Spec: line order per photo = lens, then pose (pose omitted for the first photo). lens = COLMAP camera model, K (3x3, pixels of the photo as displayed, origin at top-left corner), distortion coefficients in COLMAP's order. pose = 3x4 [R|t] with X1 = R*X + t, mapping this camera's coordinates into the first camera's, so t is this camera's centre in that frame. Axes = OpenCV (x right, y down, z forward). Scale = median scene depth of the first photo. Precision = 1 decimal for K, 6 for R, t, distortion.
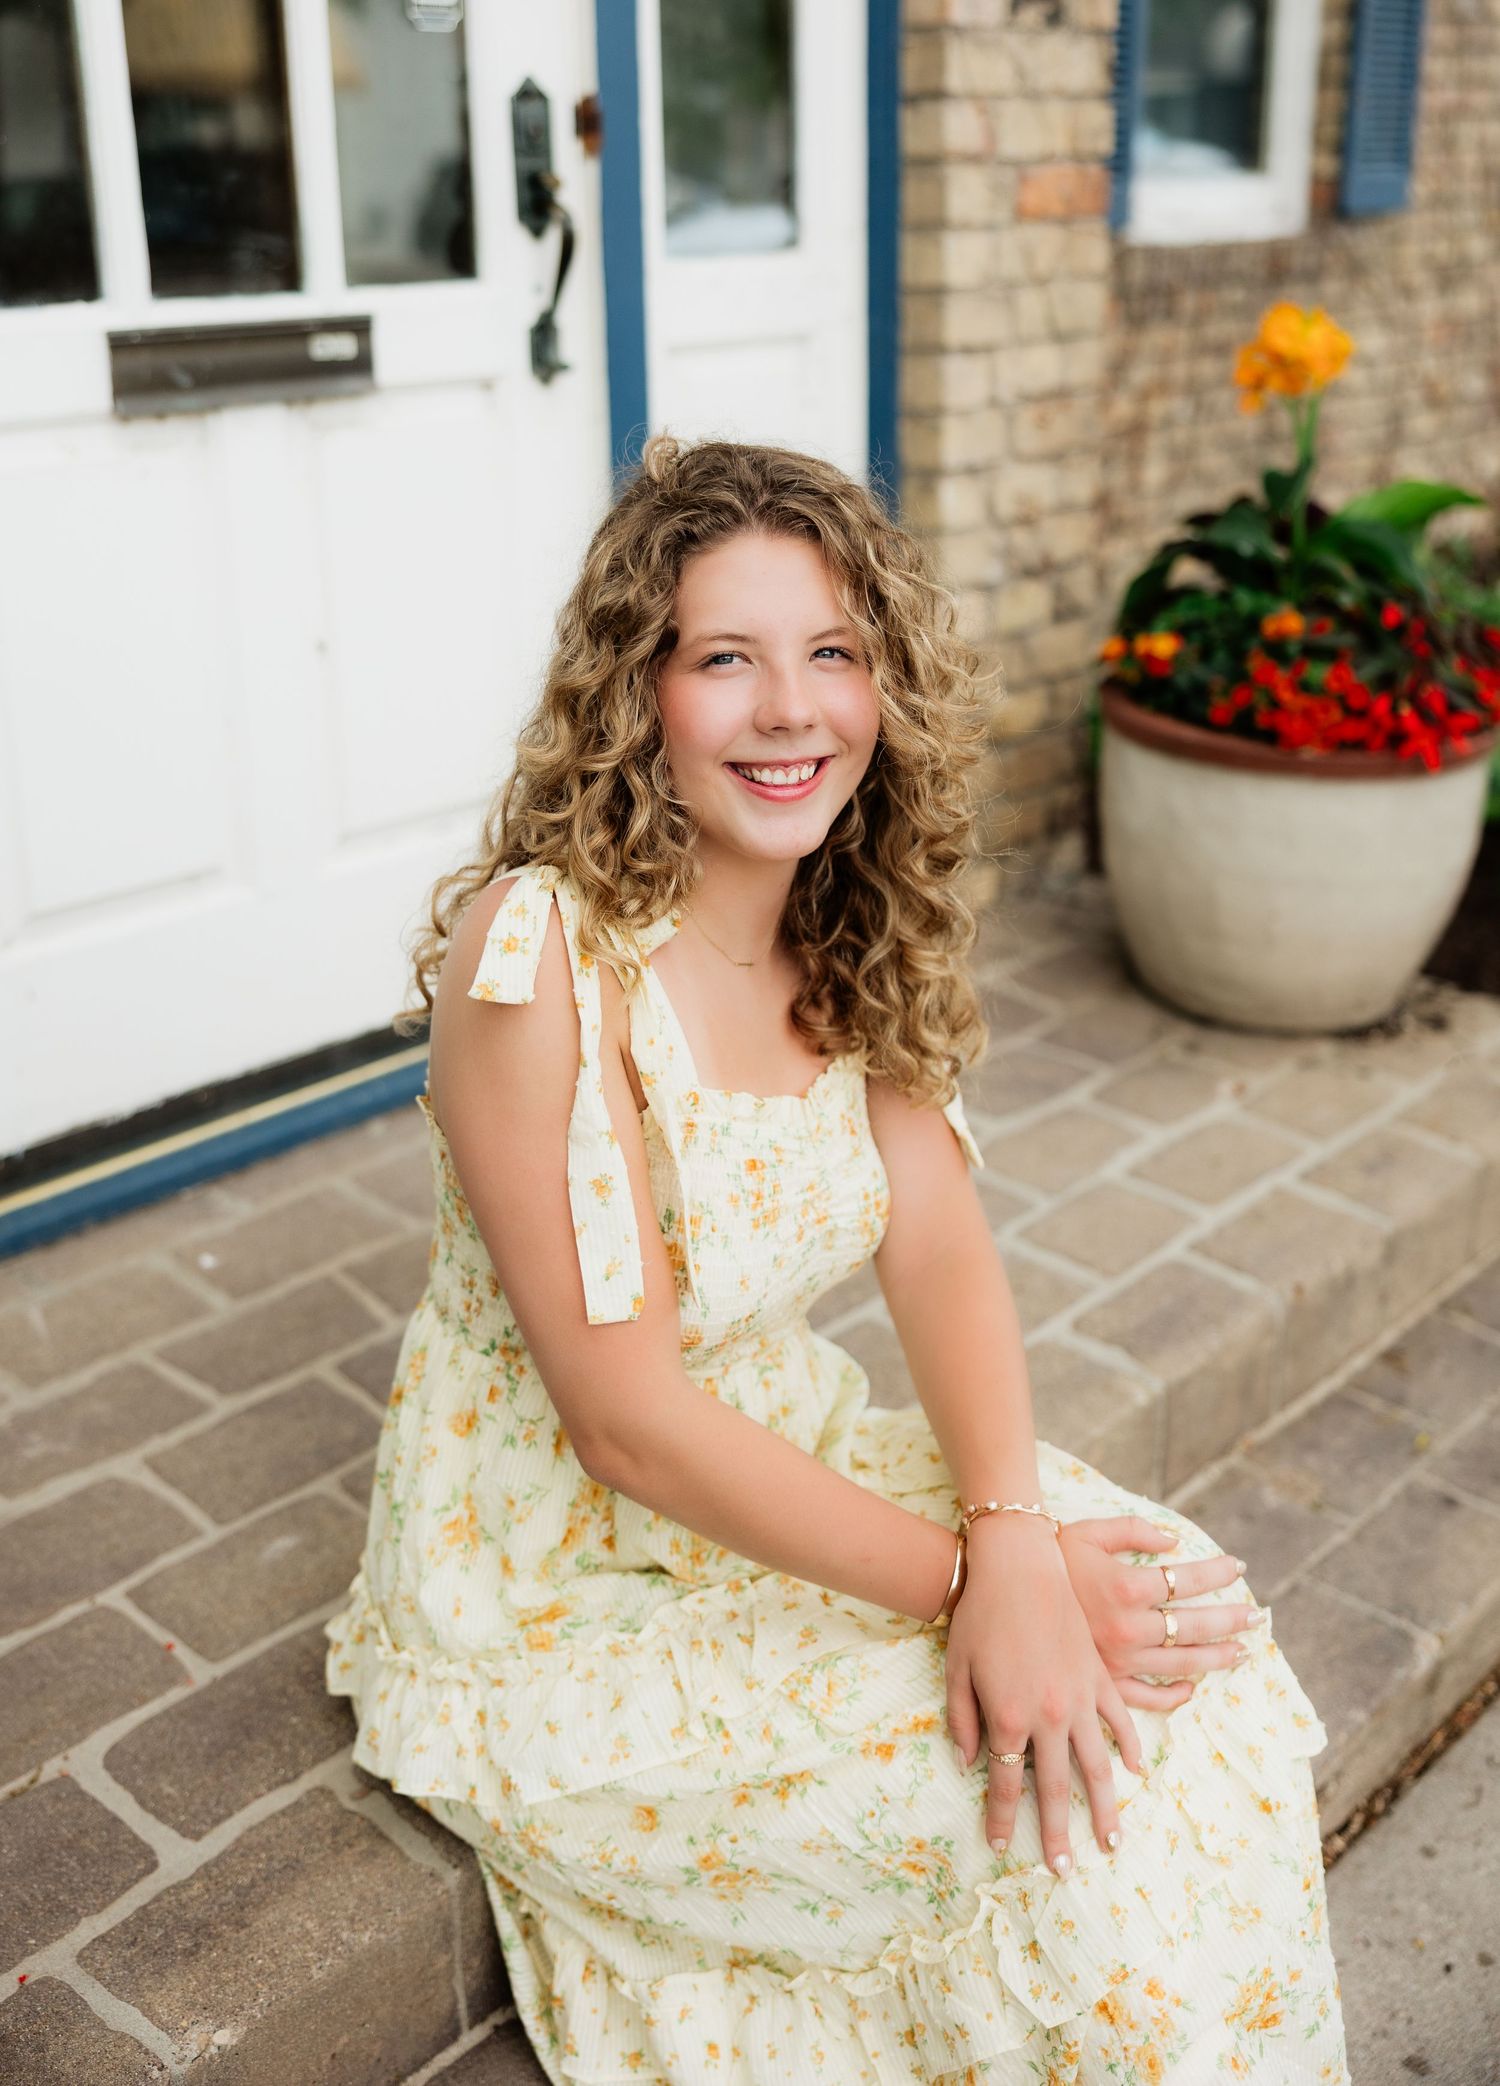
lens RADIAL K [[2313.2, 0, 750.8], [0, 2313.2, 961.2], [0, 0, 1]] dist [0.005873, -0.007983]
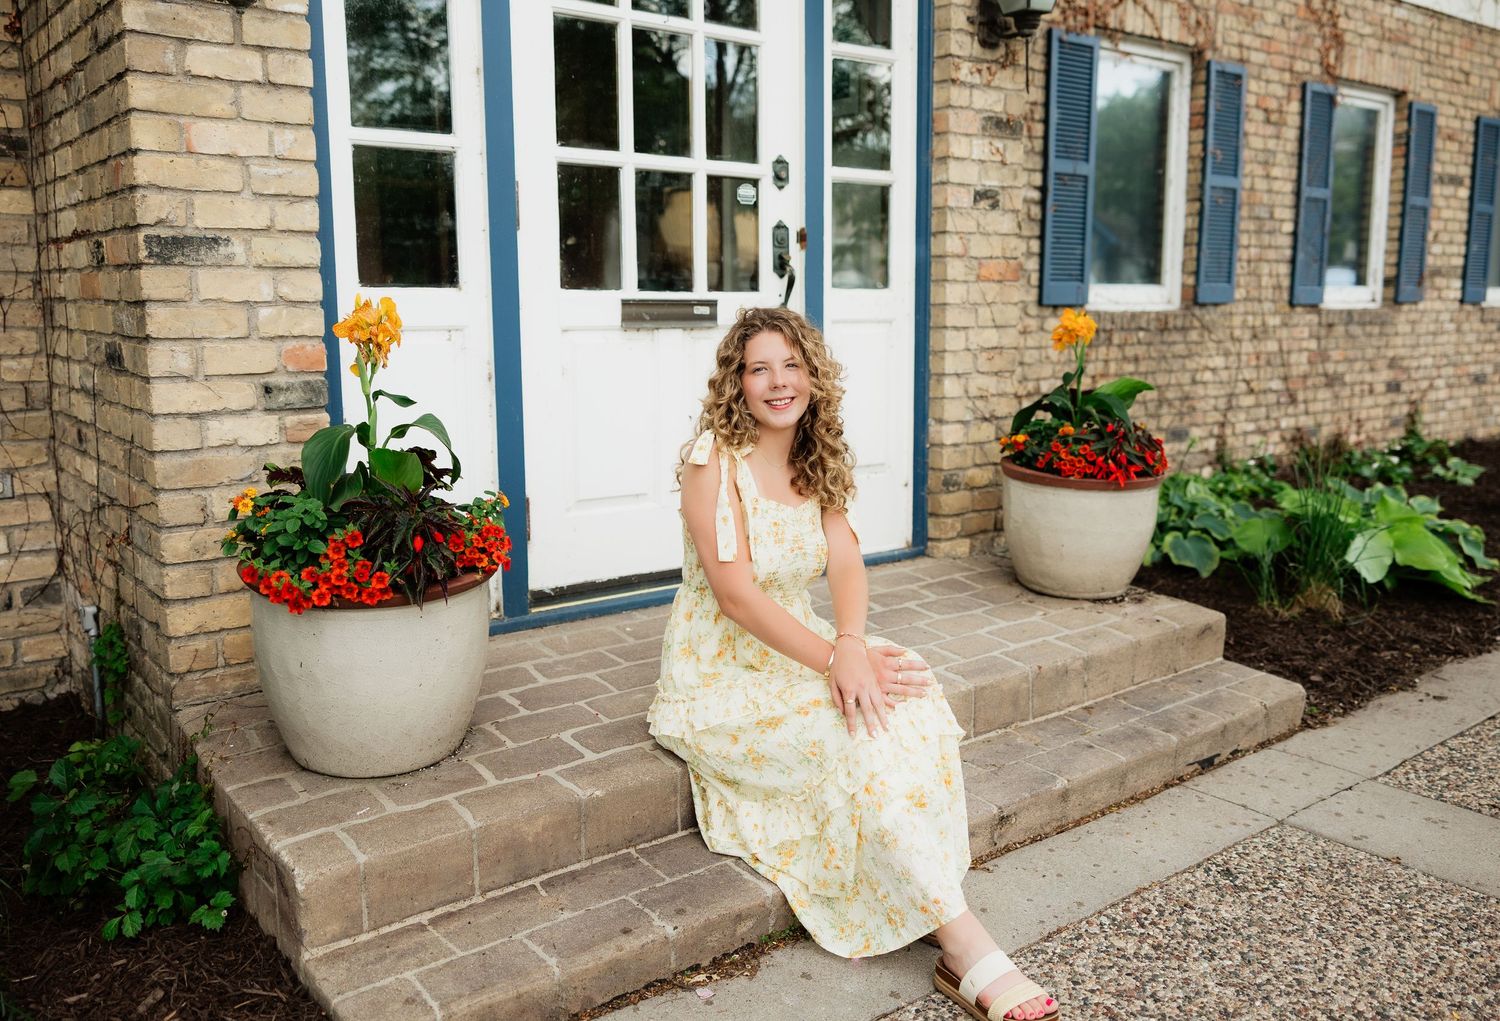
lens RADIAL K [[1260.8, 0, 812.1], [0, 1260.8, 489.7], [0, 0, 1]] dist [0.005970, 0.004864]
pose [[0.989863, 0.037960, -0.136859, 0.158599], [-0.062166, 0.982210, -0.177199, 0.196885], [0.127698, 0.183911, 0.974613, -0.403200]]
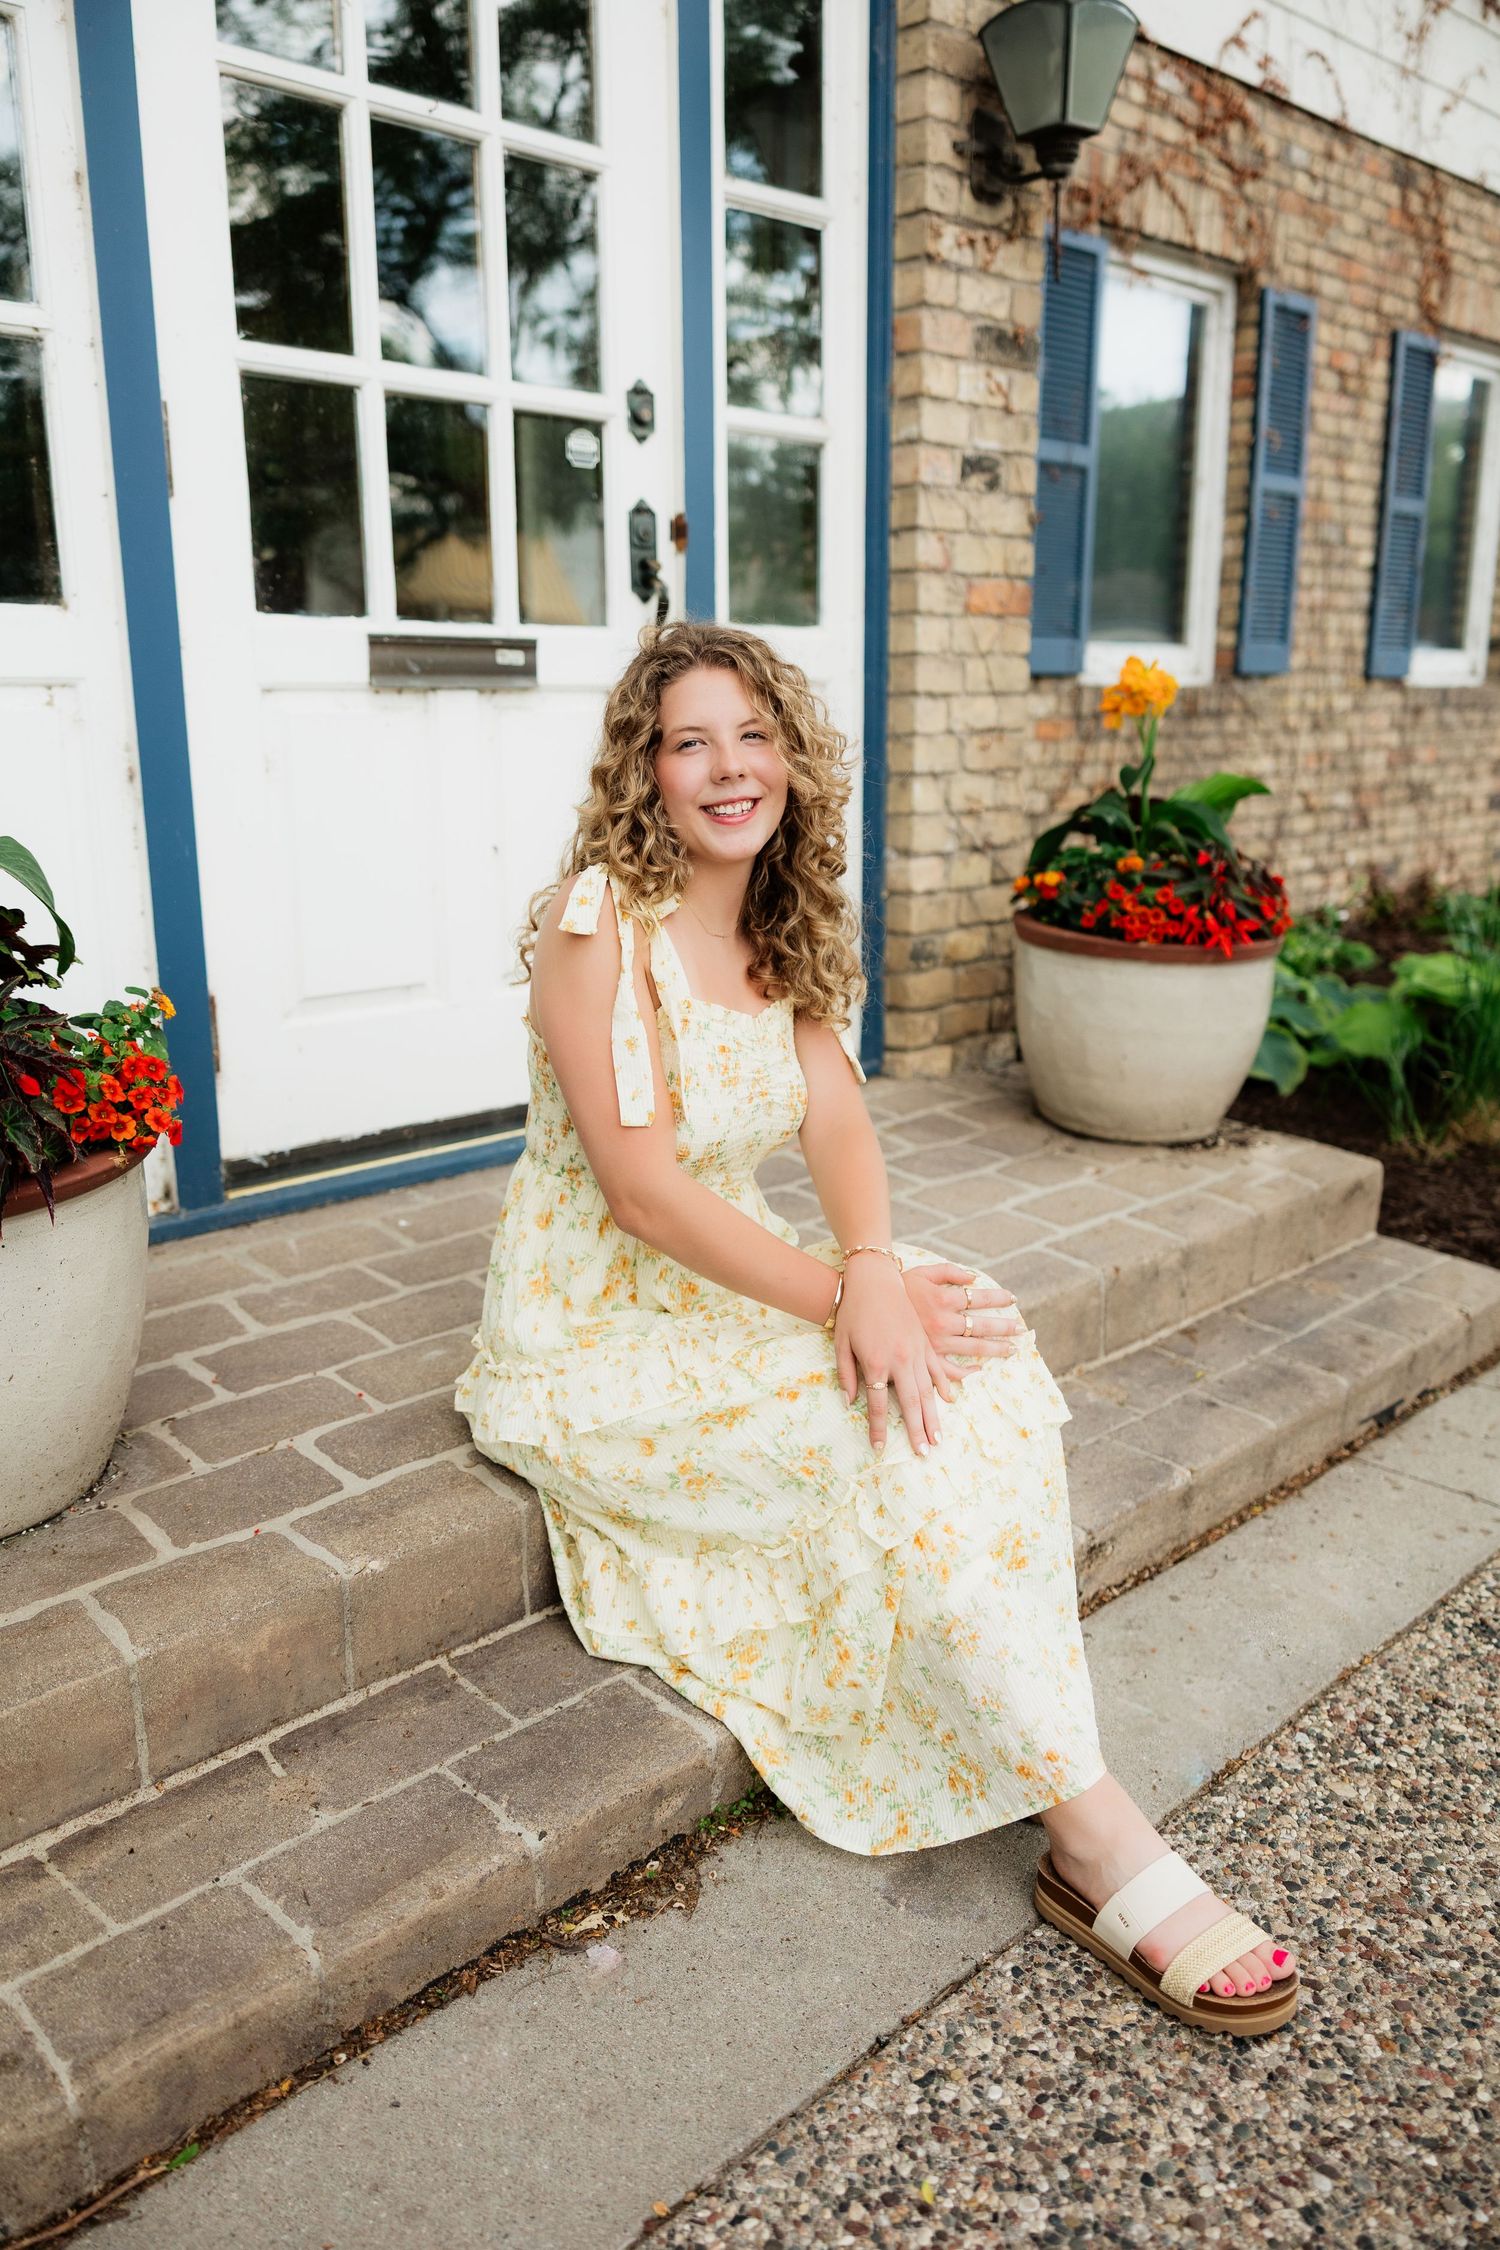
lens RADIAL K [[1732.7, 0, 750.0], [0, 1732.7, 1125.0], [0, 0, 1]] dist [0.003511, -0.004324]
pose [[0.997955, 0.025590, -0.058576, 0.057685], [-0.030817, 0.995451, -0.090151, 0.146235], [0.056002, 0.091772, 0.994204, -0.133705]]
